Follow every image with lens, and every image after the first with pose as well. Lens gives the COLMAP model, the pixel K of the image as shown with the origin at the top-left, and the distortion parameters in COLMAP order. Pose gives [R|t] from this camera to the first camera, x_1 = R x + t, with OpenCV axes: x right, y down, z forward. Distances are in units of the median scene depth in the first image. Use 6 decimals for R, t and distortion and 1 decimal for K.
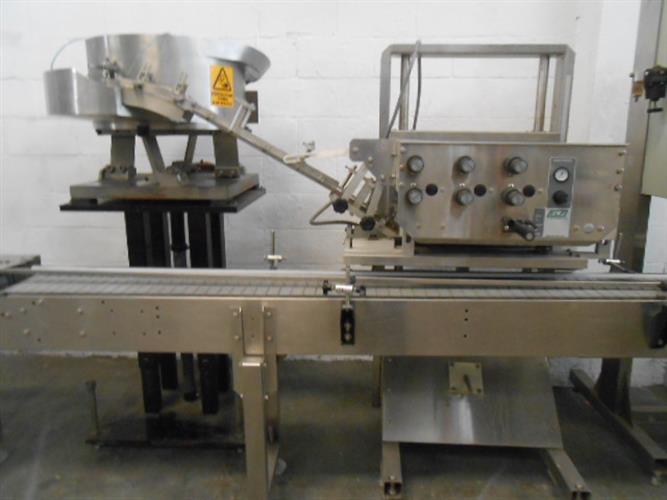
lens RADIAL K [[507.7, 0, 333.5], [0, 507.7, 250.0], [0, 0, 1]] dist [-0.031088, 0.004790]
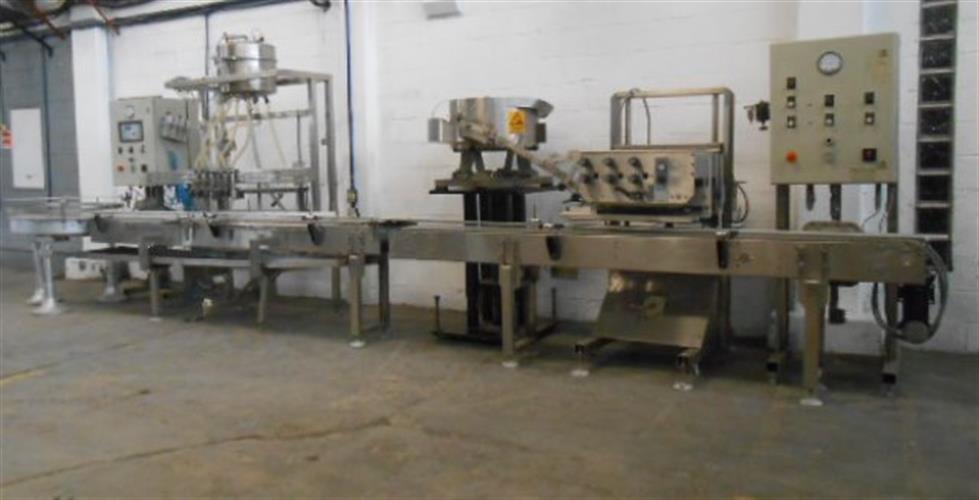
lens RADIAL K [[833.5, 0, 489.4], [0, 833.5, 203.1], [0, 0, 1]] dist [-0.008782, -0.002726]
pose [[0.890881, 0.006052, -0.454197, 1.026641], [-0.084622, 0.984618, -0.152860, 0.403046], [0.446285, 0.174615, 0.877690, -1.551651]]
